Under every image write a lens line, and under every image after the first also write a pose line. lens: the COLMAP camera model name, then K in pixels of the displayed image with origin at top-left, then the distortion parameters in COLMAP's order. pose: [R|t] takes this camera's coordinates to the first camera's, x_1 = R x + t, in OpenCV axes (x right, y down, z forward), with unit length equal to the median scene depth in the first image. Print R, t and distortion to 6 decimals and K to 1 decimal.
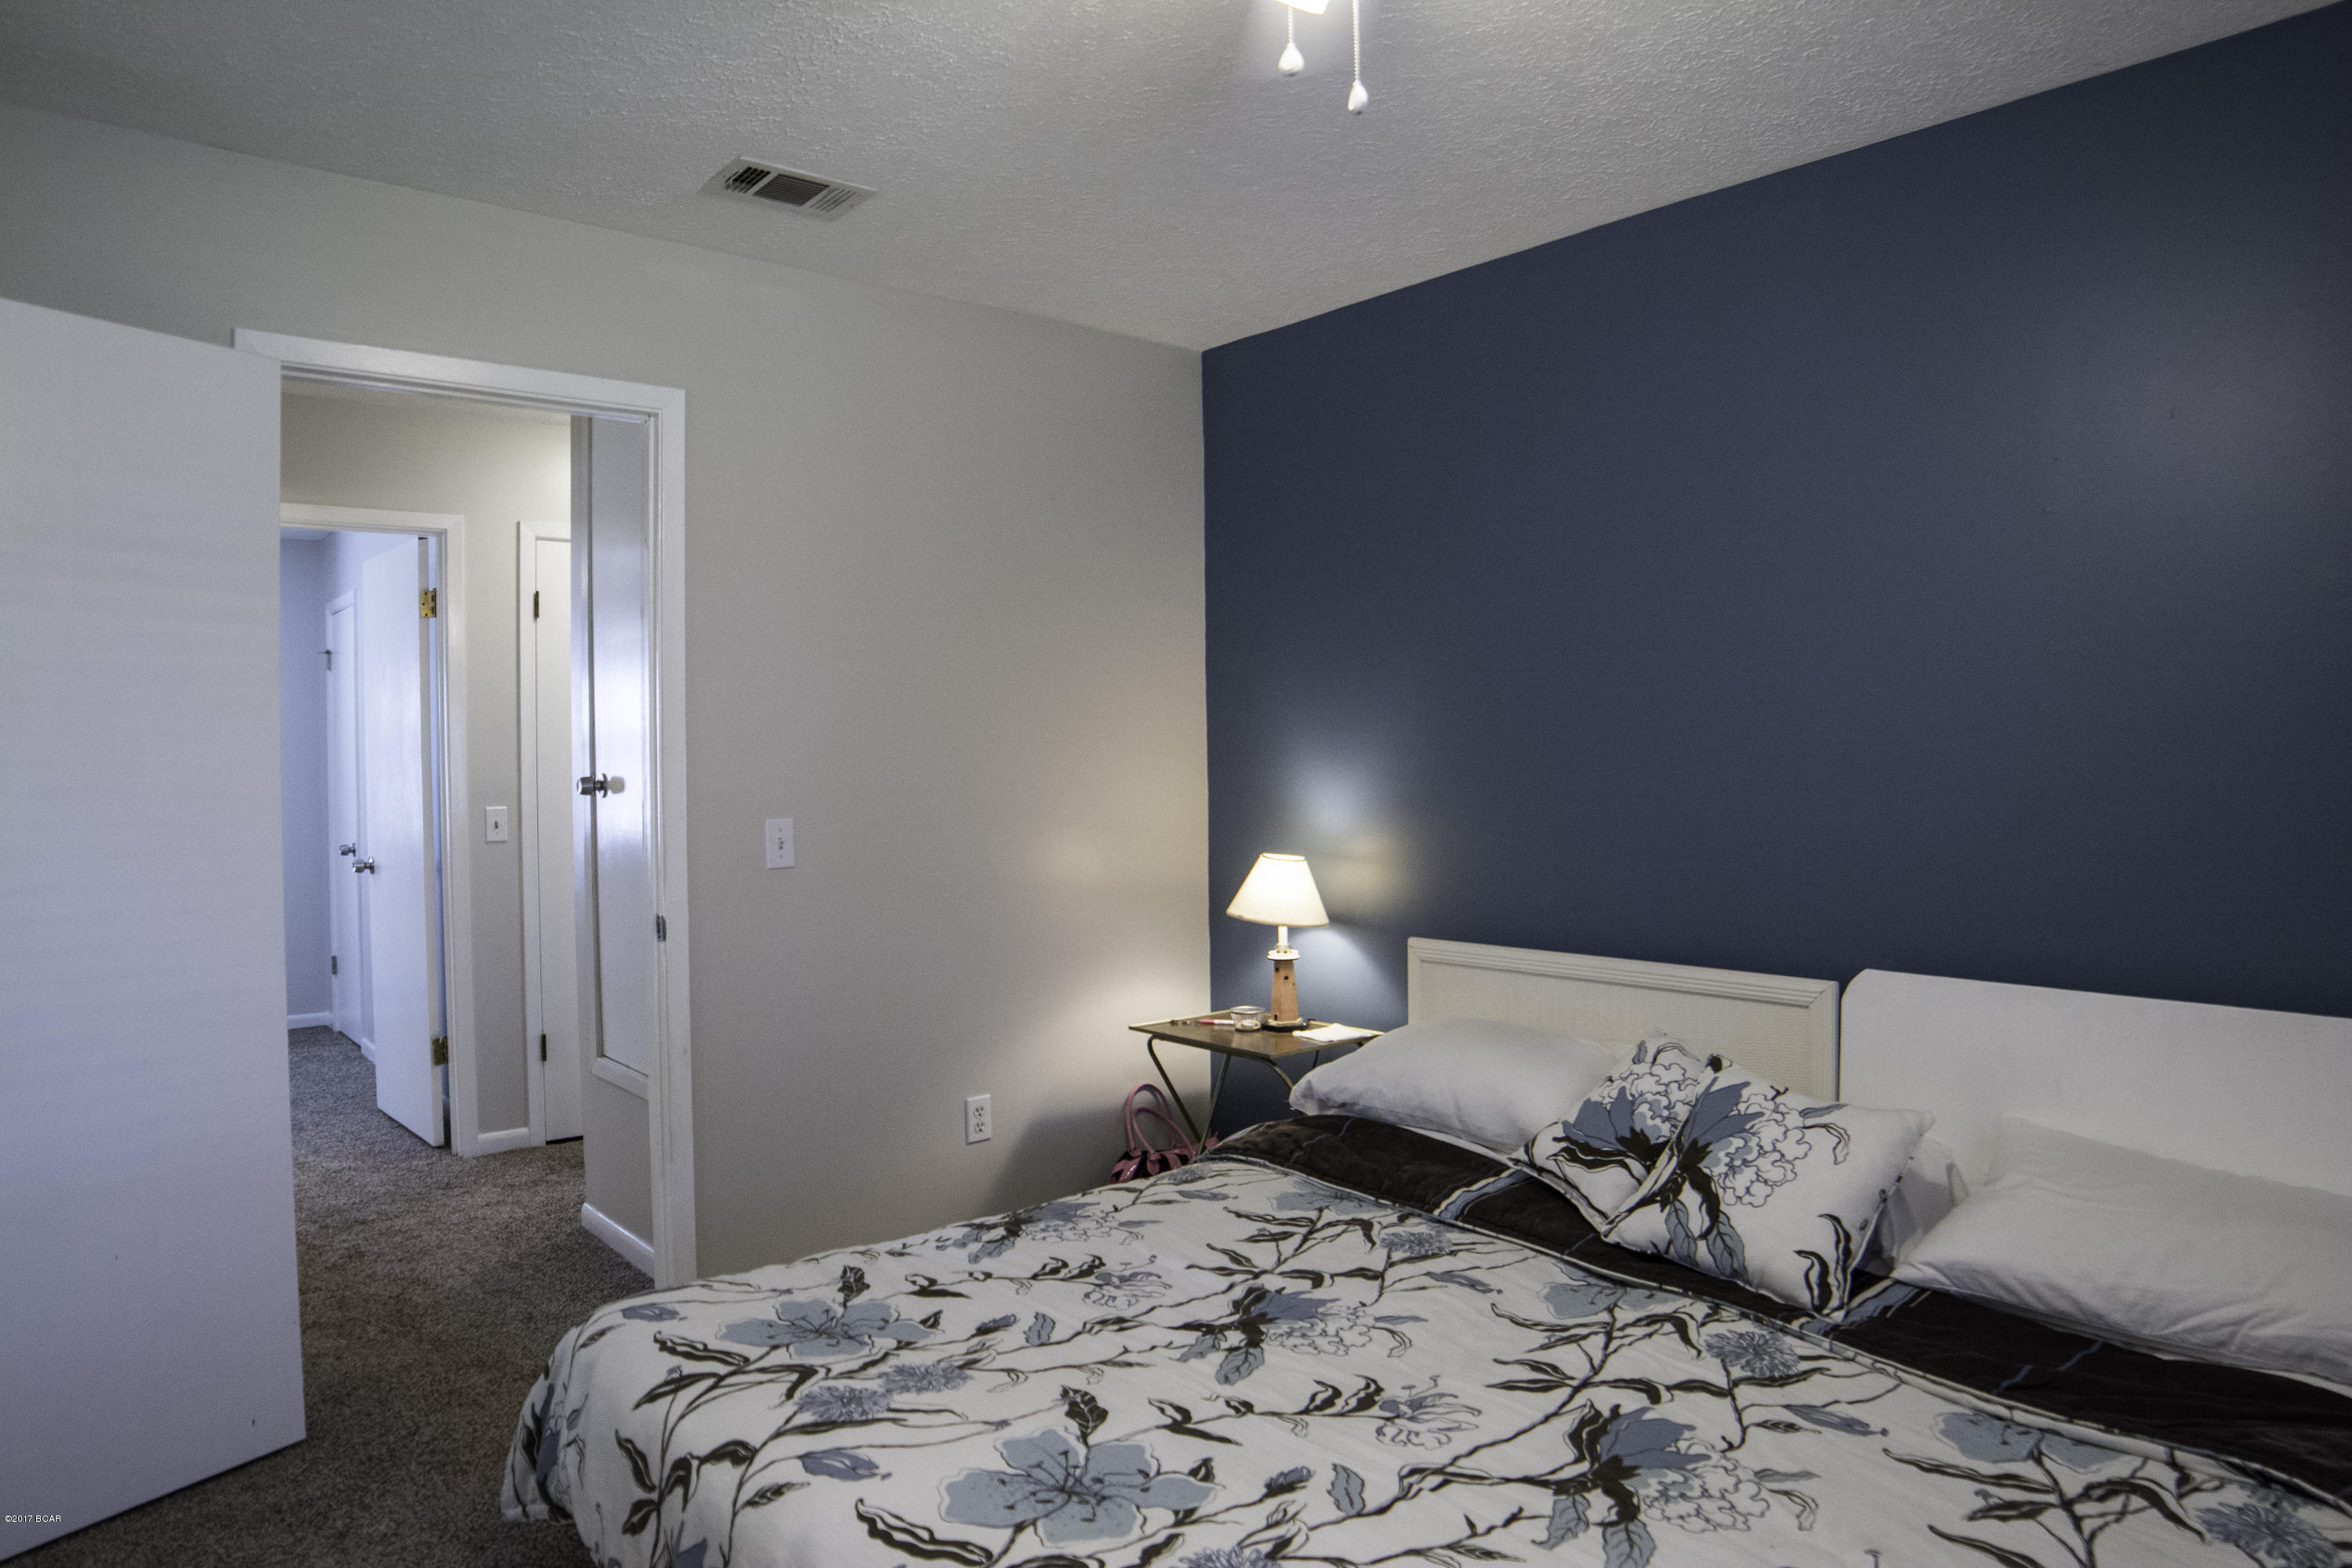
lens RADIAL K [[1498.6, 0, 1176.4], [0, 1498.6, 755.9], [0, 0, 1]] dist [-0.103473, 0.032723]
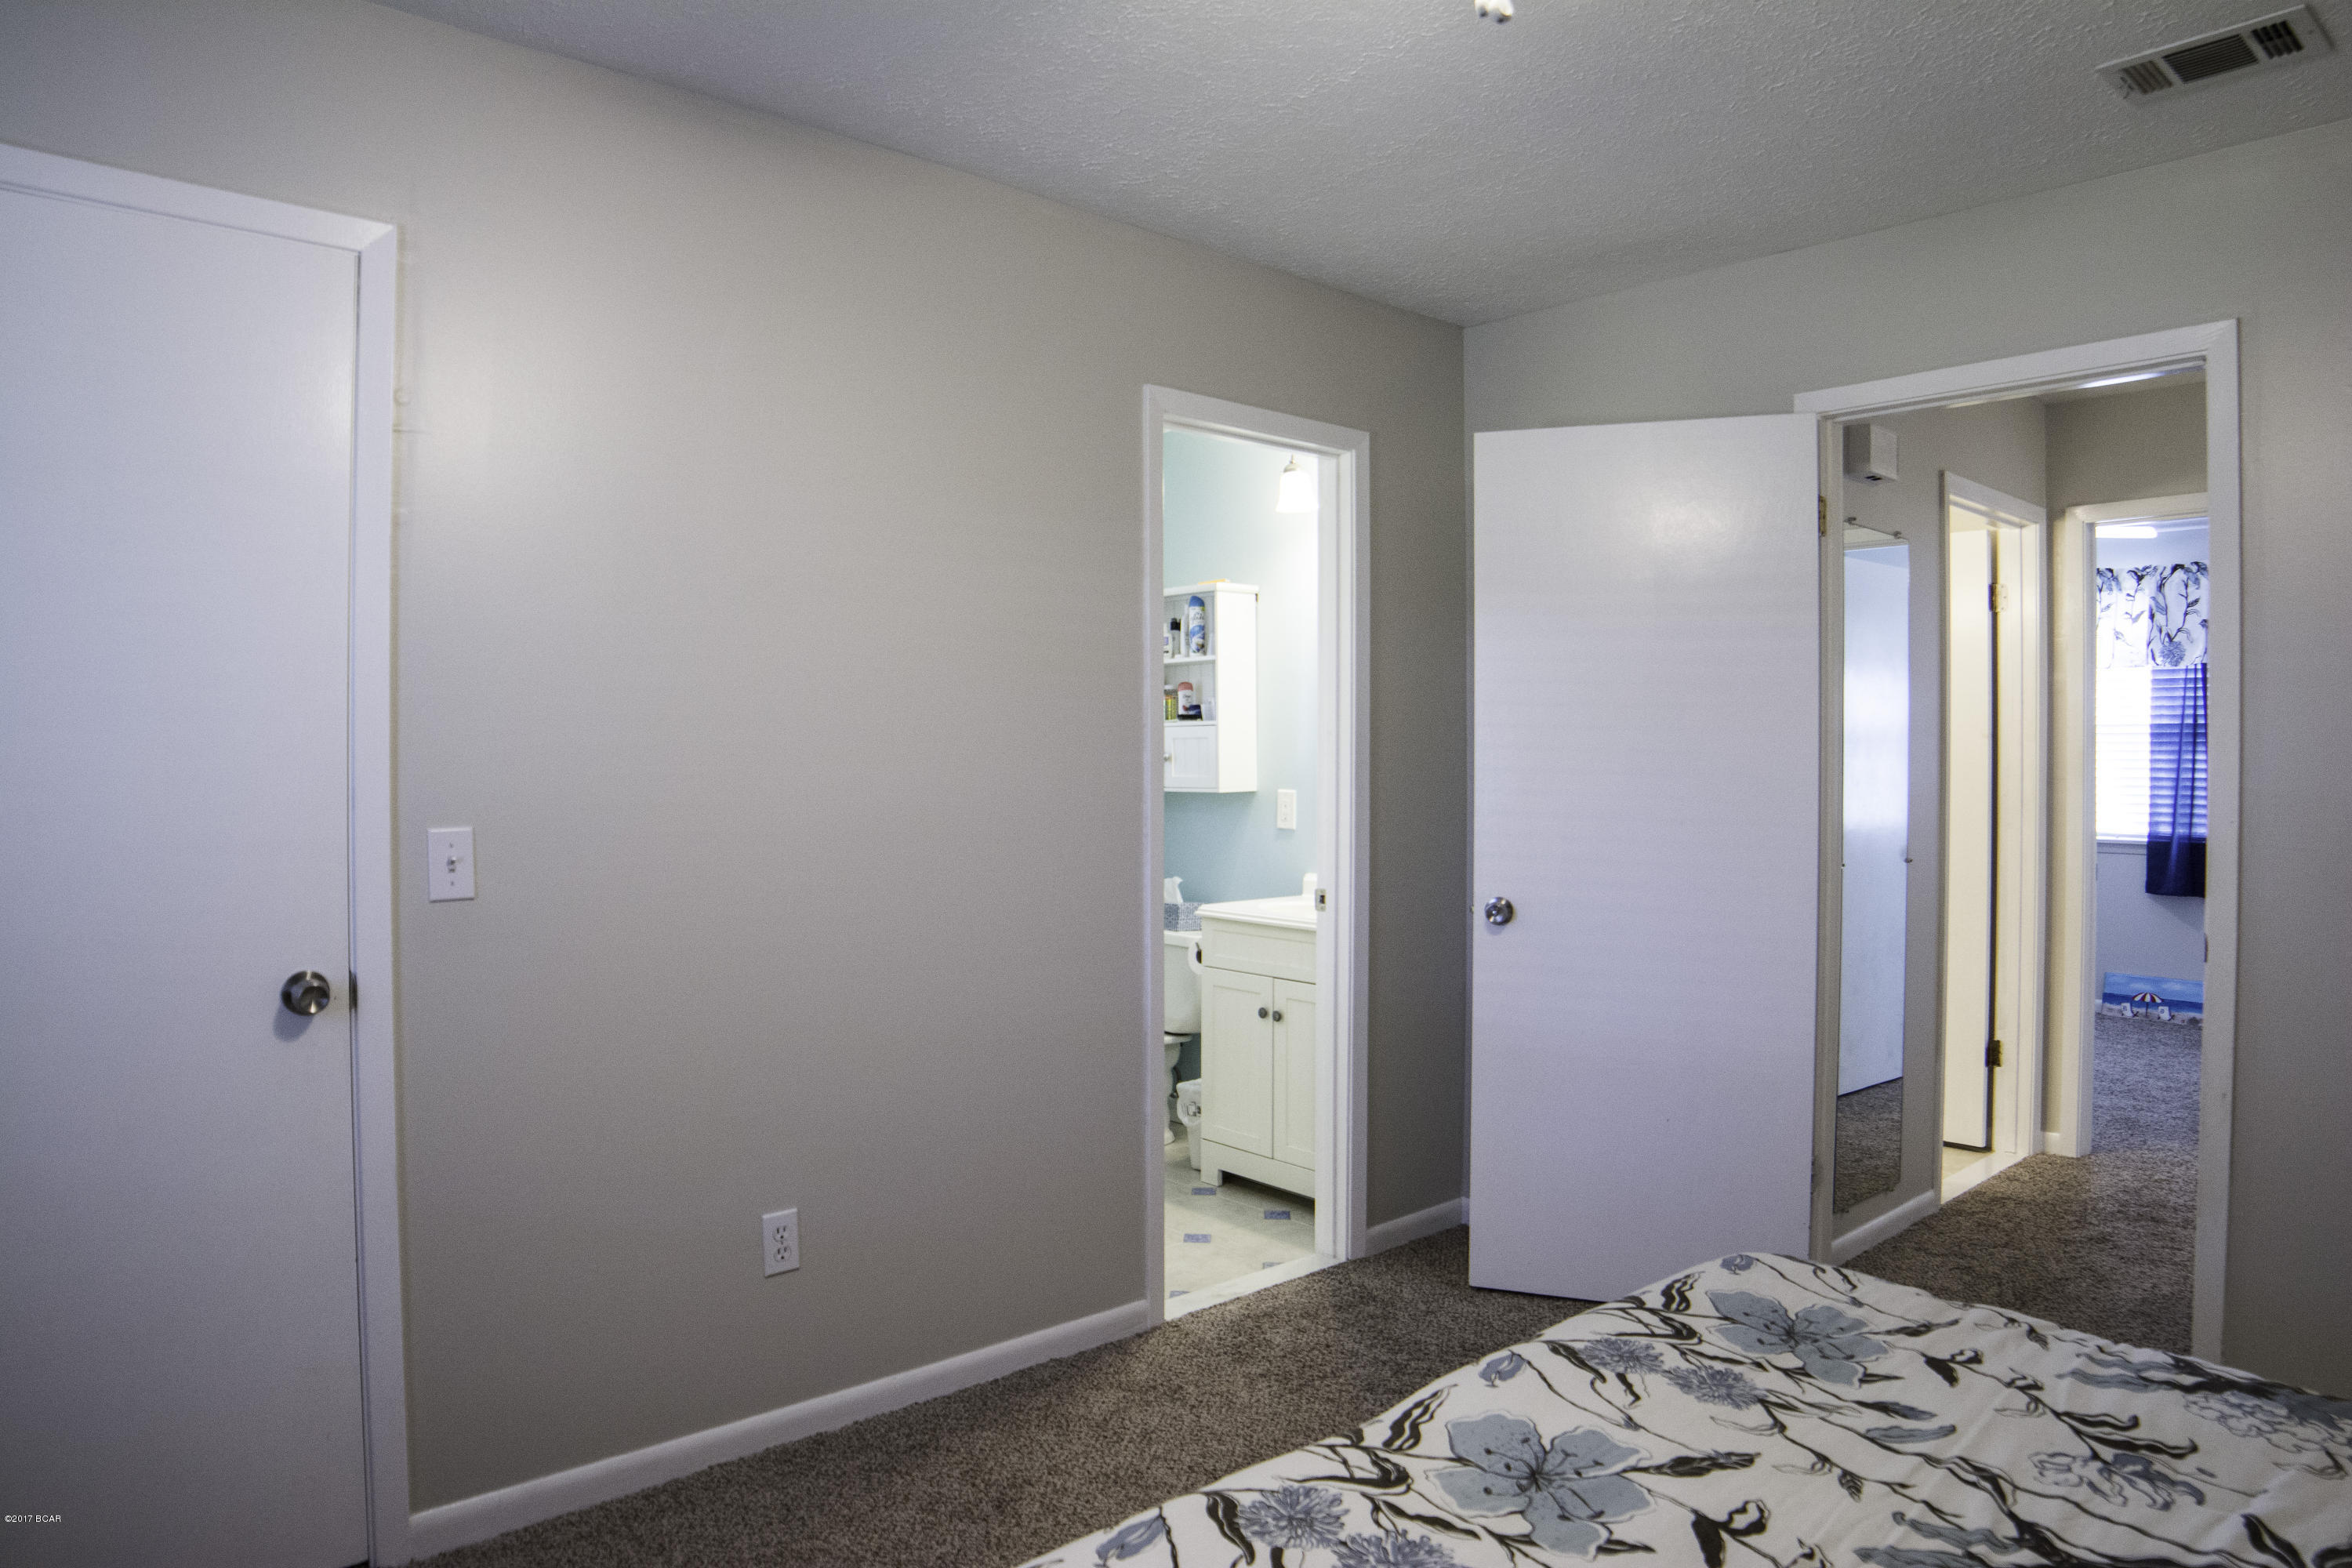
lens RADIAL K [[1498.6, 0, 1176.4], [0, 1498.6, 755.9], [0, 0, 1]] dist [-0.103473, 0.032723]
pose [[0.022121, 0.015386, -0.999637, 0.714860], [-0.007176, 0.999858, 0.015230, -0.006305], [0.999730, 0.006837, 0.022229, 0.565942]]
